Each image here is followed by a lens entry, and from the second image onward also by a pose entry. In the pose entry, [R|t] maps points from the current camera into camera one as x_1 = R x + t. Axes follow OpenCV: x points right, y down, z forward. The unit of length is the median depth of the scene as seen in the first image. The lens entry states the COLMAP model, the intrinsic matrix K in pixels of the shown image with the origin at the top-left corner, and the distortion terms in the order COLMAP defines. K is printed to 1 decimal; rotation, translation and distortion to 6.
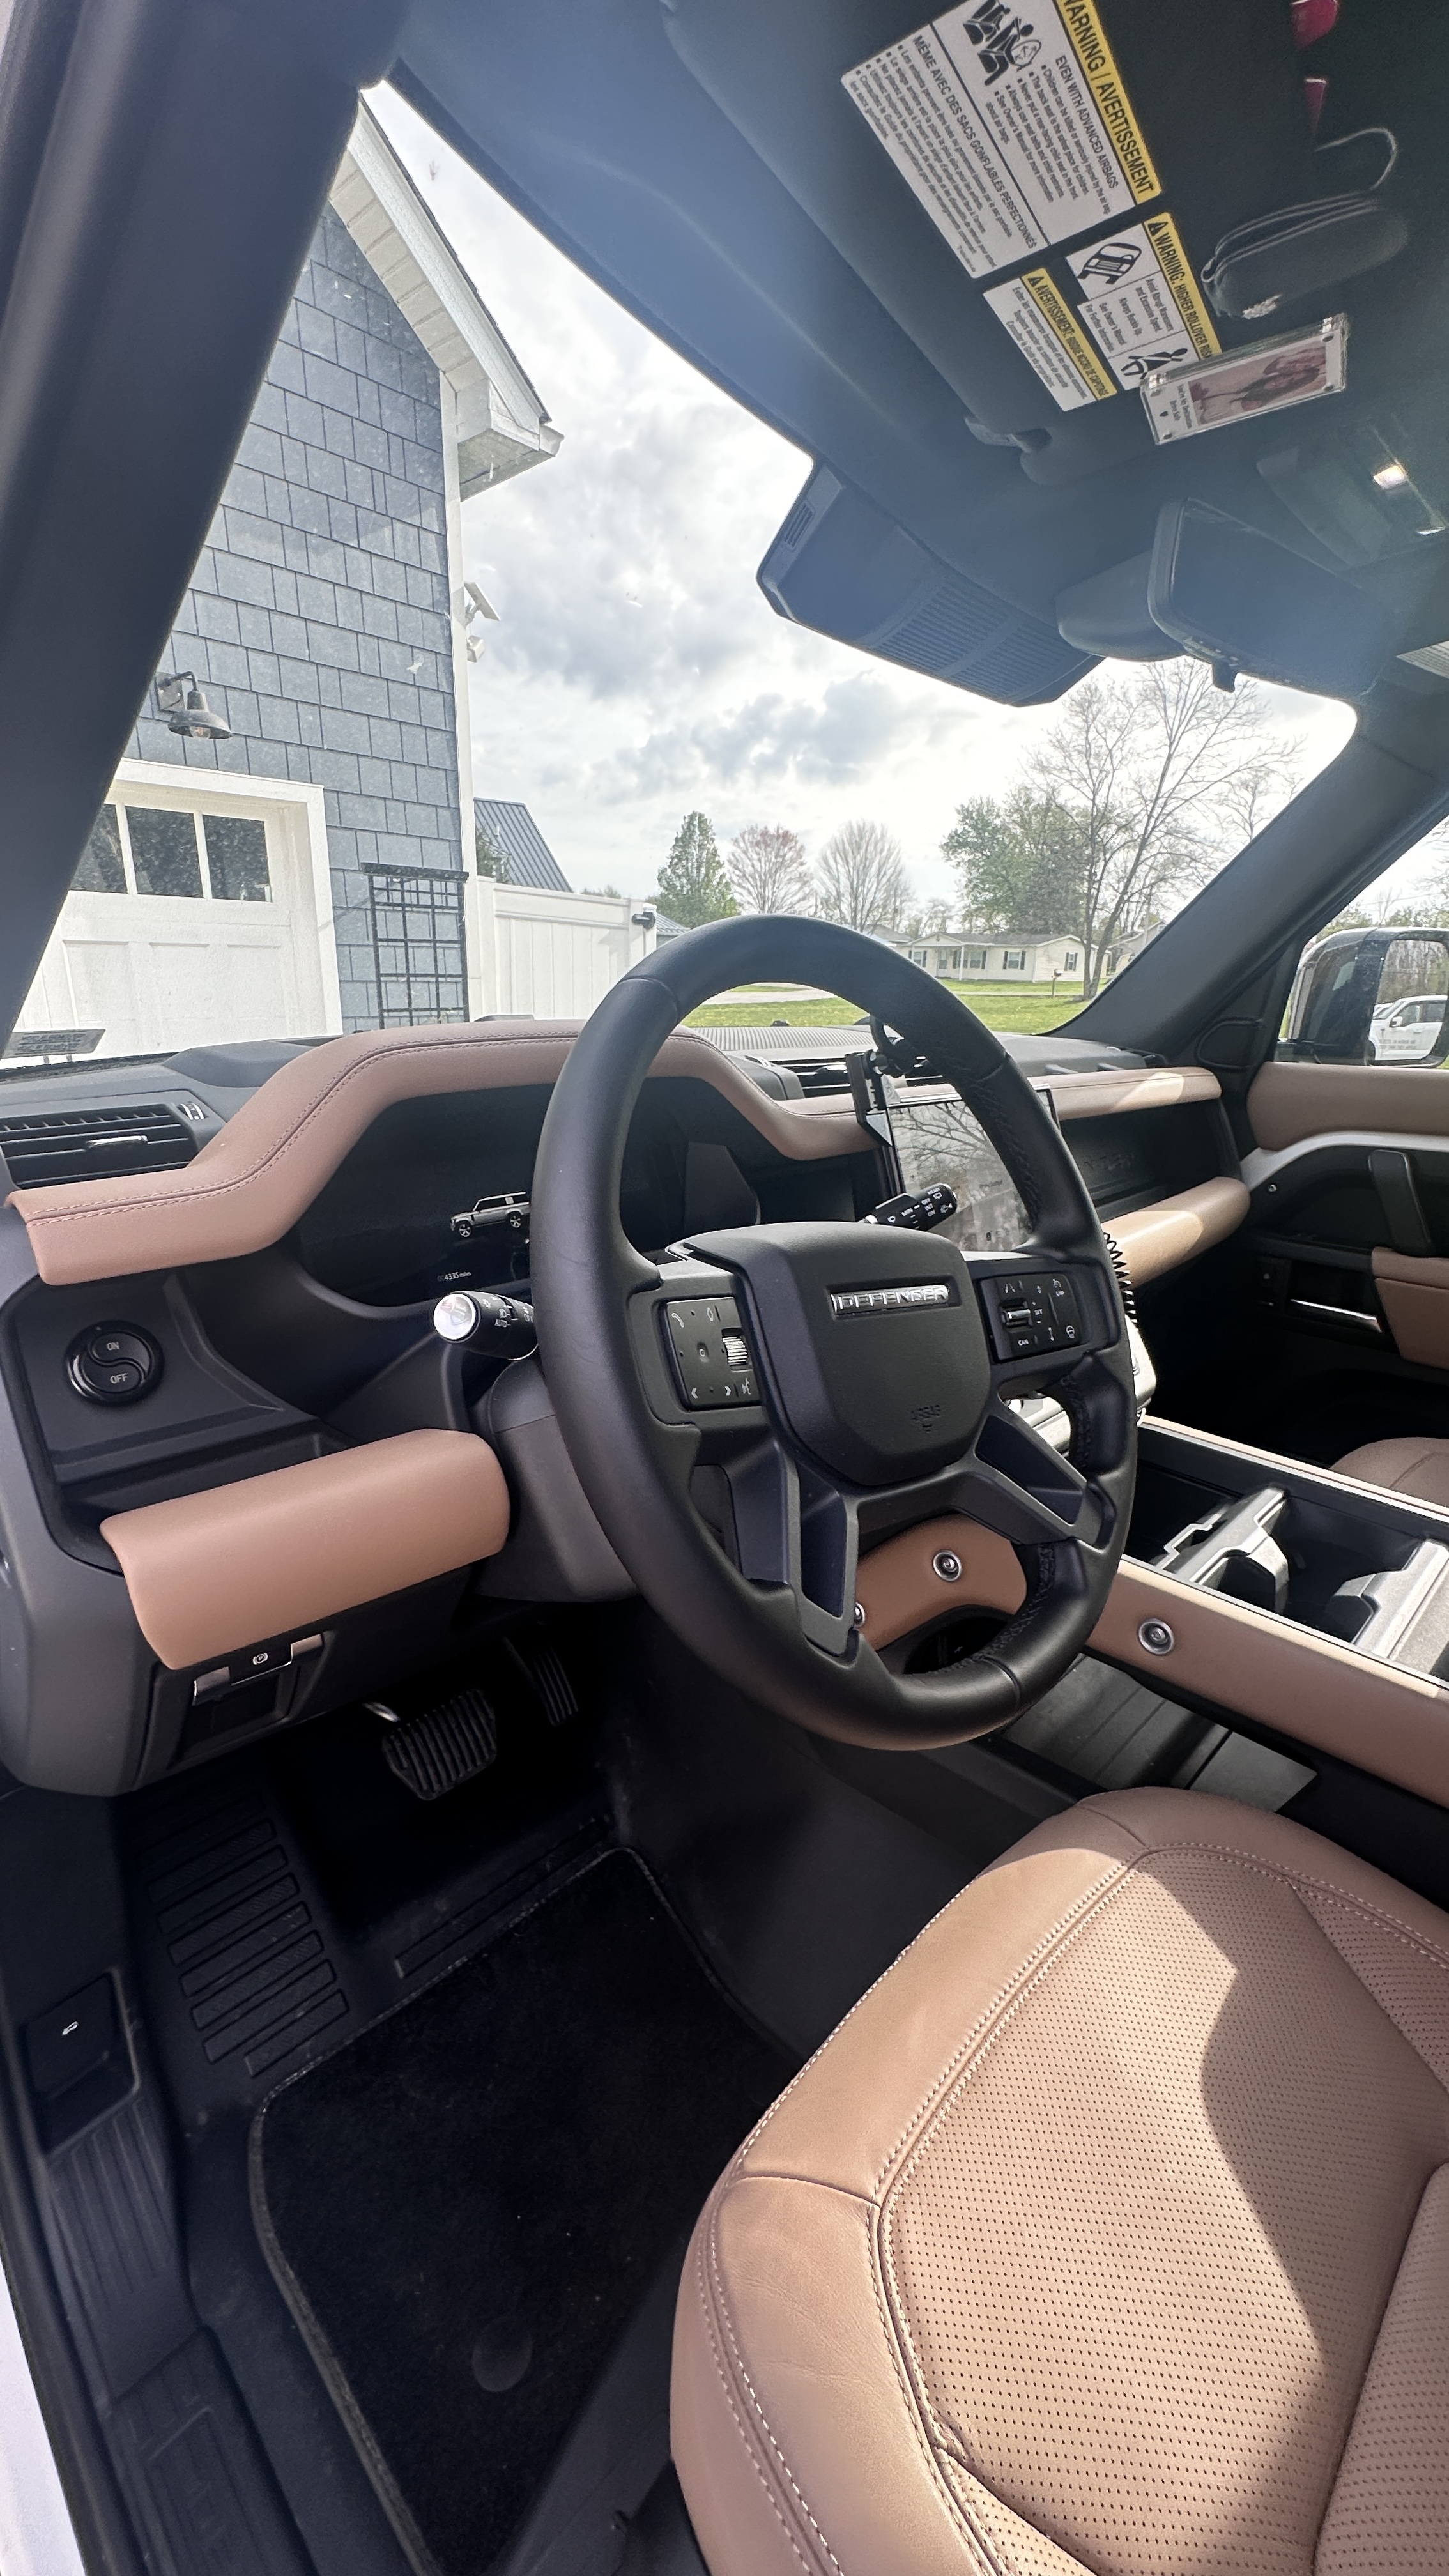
lens RADIAL K [[1033.4, 0, 725.6], [0, 1033.4, 1291.8], [0, 0, 1]] dist [0.011014, 0.000066]
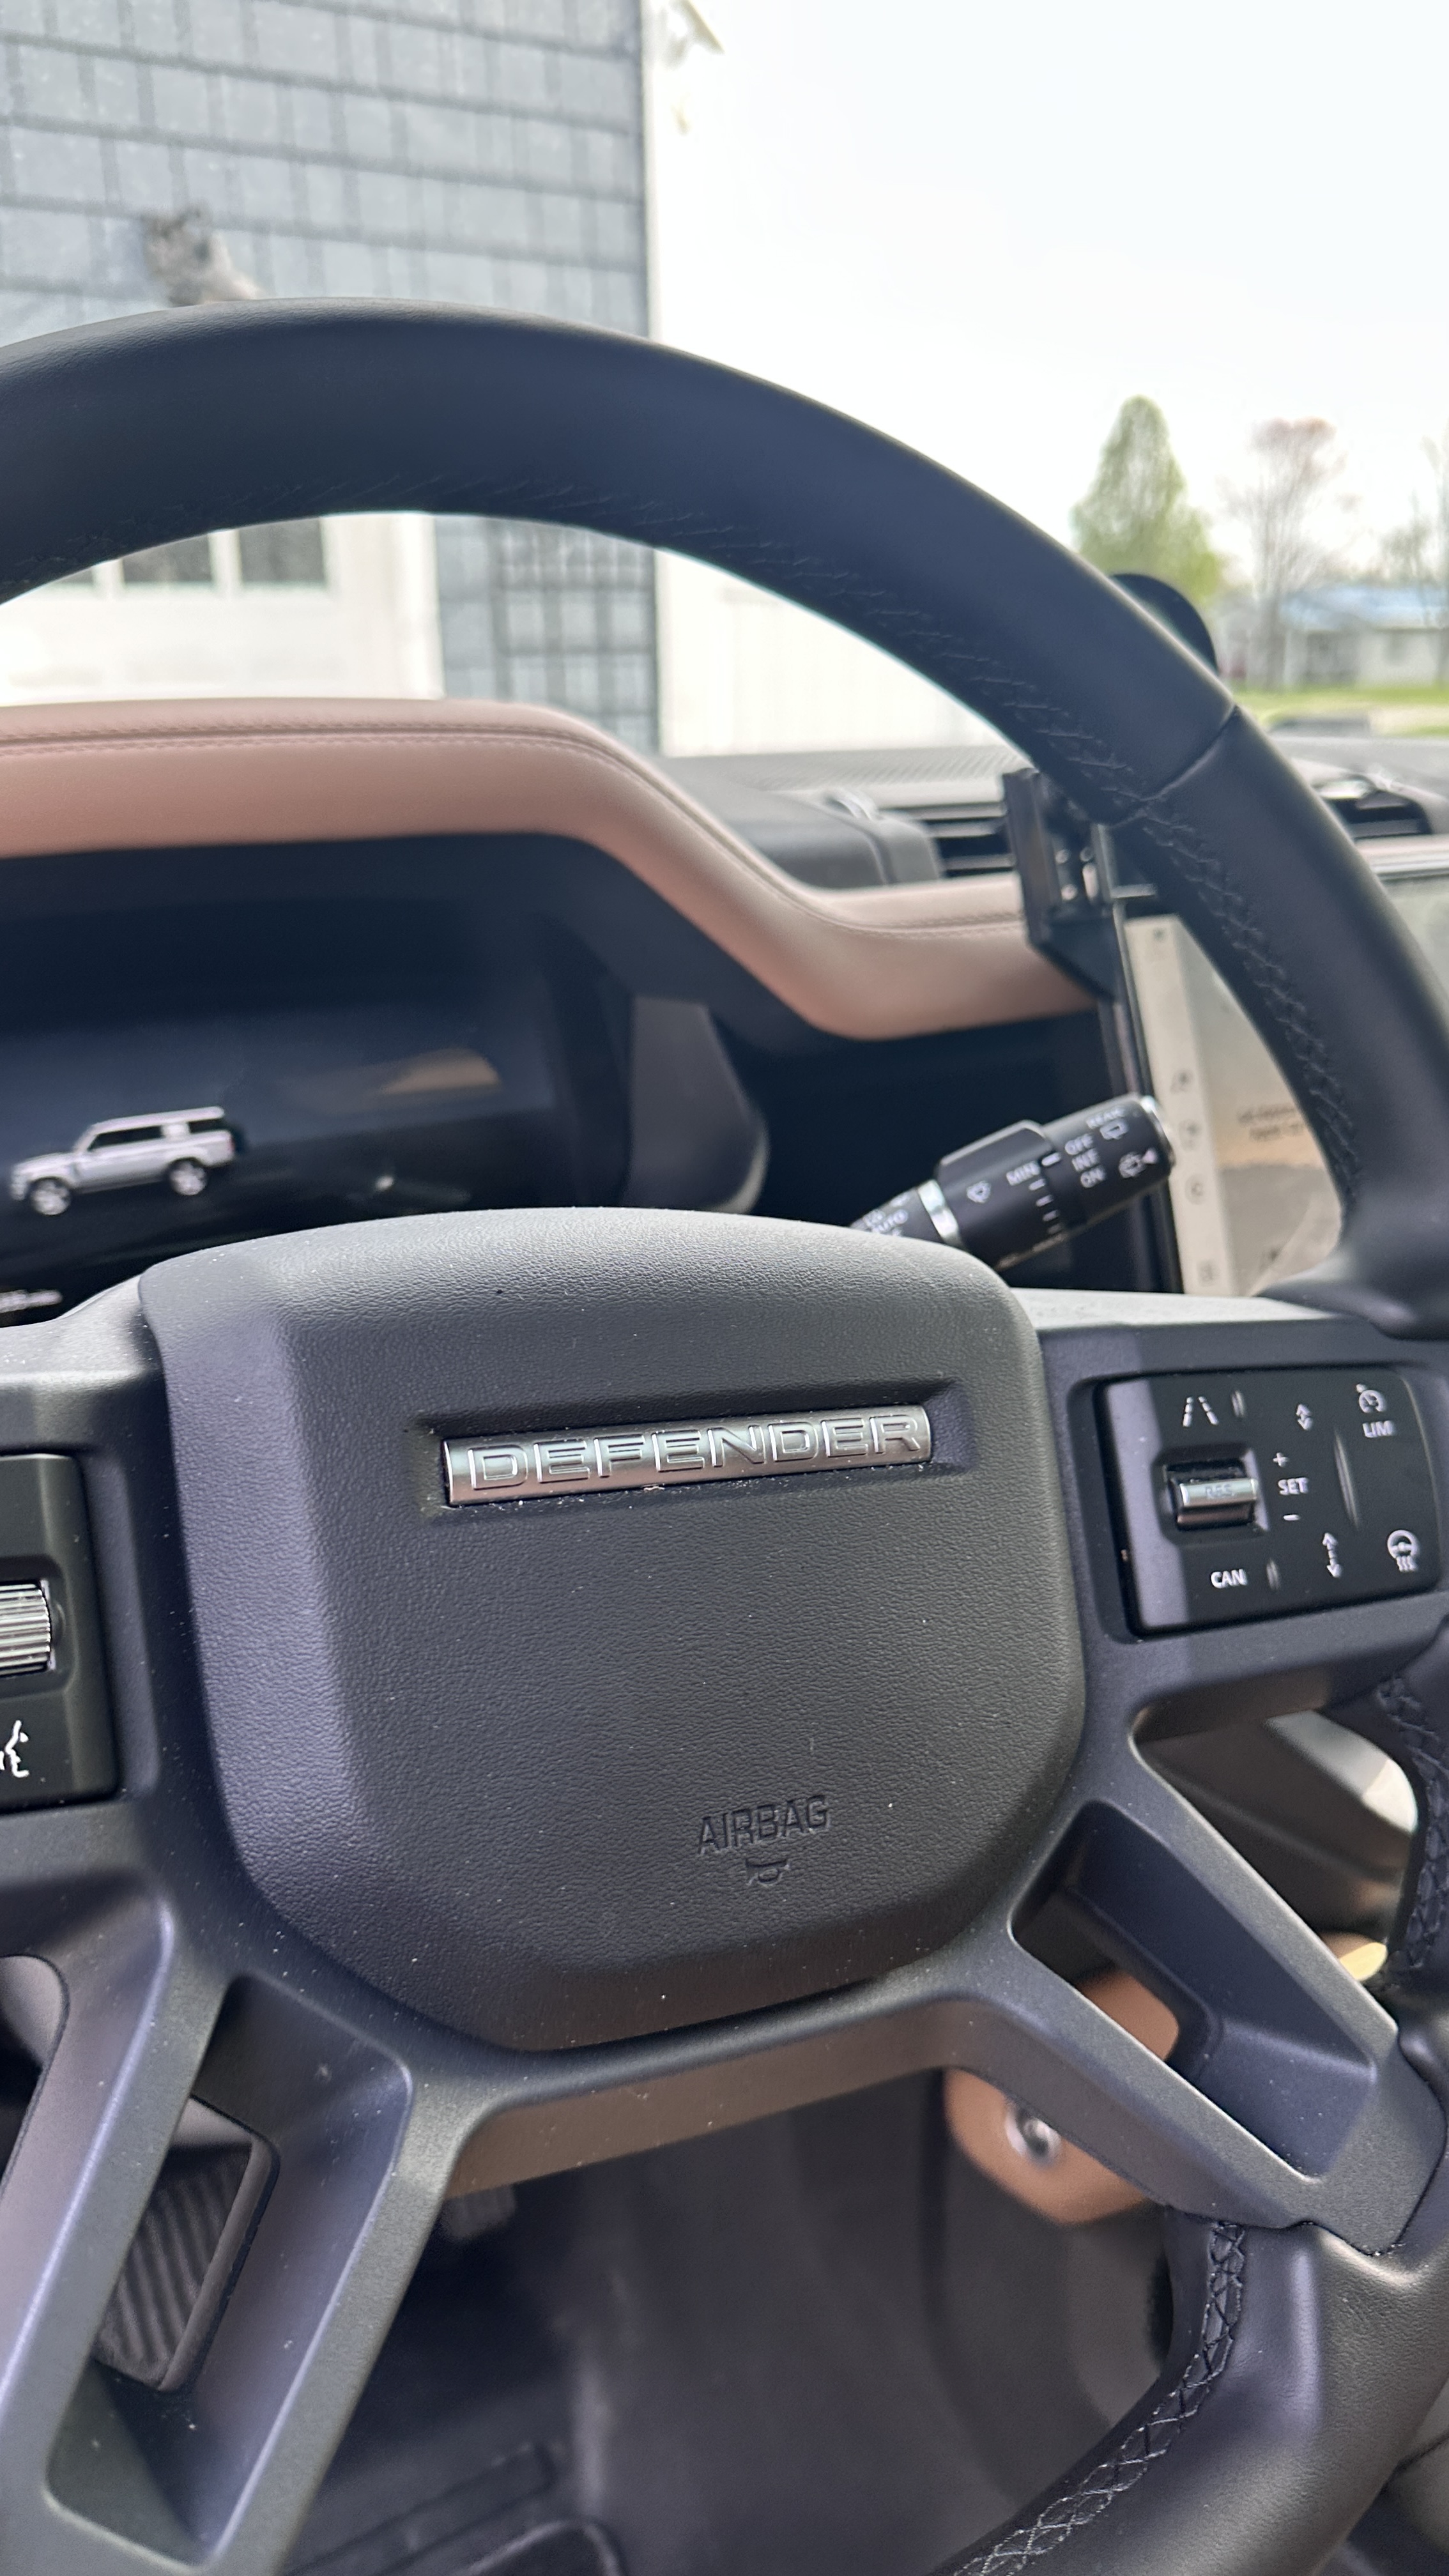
lens RADIAL K [[1876.2, 0, 724.5], [0, 1876.2, 1288.0], [0, 0, 1]] dist [0.001466, -0.005954]
pose [[0.972087, 0.029572, -0.232751, 0.207577], [-0.028540, 0.999562, 0.007799, -0.034862], [0.232880, -0.000939, 0.972505, 0.289095]]
